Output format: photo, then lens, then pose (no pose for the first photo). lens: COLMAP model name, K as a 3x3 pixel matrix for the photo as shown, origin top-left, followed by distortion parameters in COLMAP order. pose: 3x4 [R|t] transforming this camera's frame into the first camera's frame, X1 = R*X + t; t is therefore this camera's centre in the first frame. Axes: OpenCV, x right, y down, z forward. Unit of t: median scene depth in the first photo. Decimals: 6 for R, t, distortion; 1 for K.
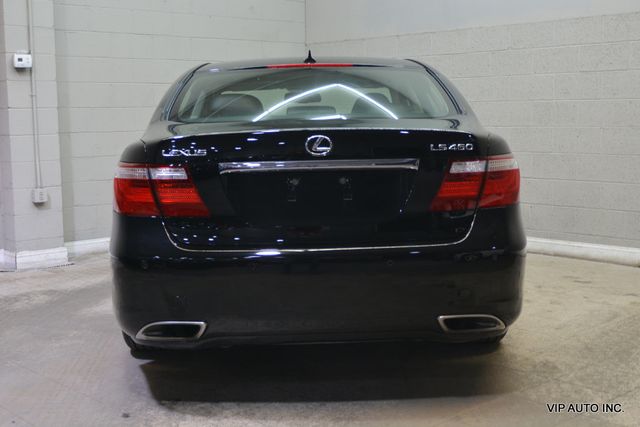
lens RADIAL K [[882.4, 0, 338.7], [0, 882.4, 205.3], [0, 0, 1]] dist [-0.014103, 0.000000]
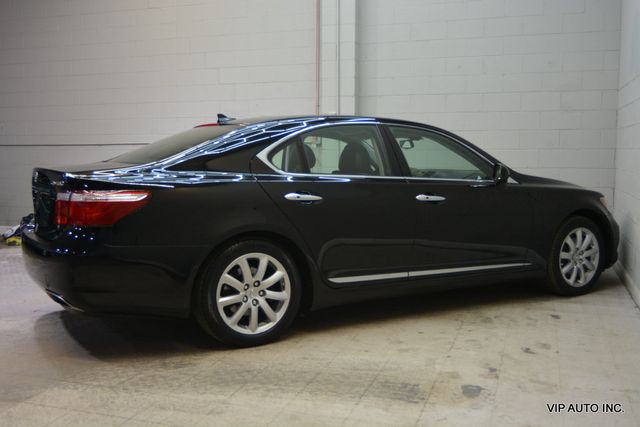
lens RADIAL K [[699.4, 0, 319.1], [0, 699.4, 210.7], [0, 0, 1]] dist [-0.019963, 0.000000]
pose [[0.457119, 0.088635, -0.884978, 0.731336], [-0.100094, 0.993827, 0.047836, -0.062593], [0.883755, 0.066714, 0.463169, 0.434966]]
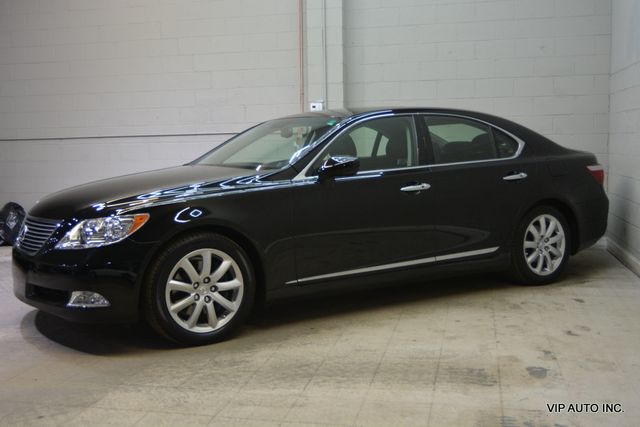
lens RADIAL K [[749.2, 0, 321.5], [0, 749.2, 213.8], [0, 0, 1]] dist [-0.018355, 0.000000]
pose [[0.548972, 0.084100, -0.831599, 0.705610], [-0.078170, 0.995730, 0.049096, -0.049865], [0.832177, 0.038053, 0.553203, 0.325207]]
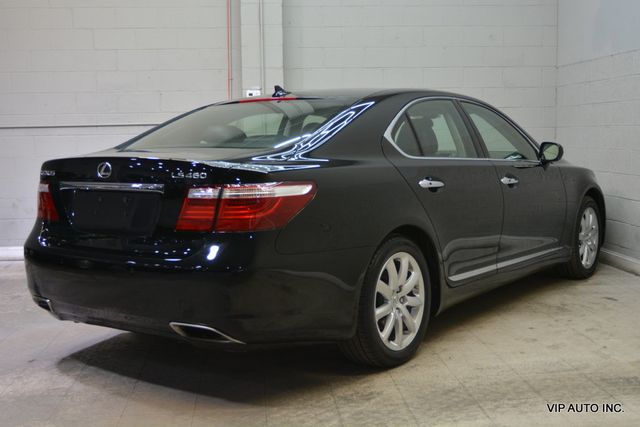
lens RADIAL K [[810.7, 0, 329.2], [0, 810.7, 222.6], [0, 0, 1]] dist [-0.019002, 0.000000]
pose [[0.778561, 0.069291, -0.623731, 0.474905], [-0.062174, 0.997513, 0.033208, -0.026321], [0.624481, 0.012926, 0.780933, 0.156359]]
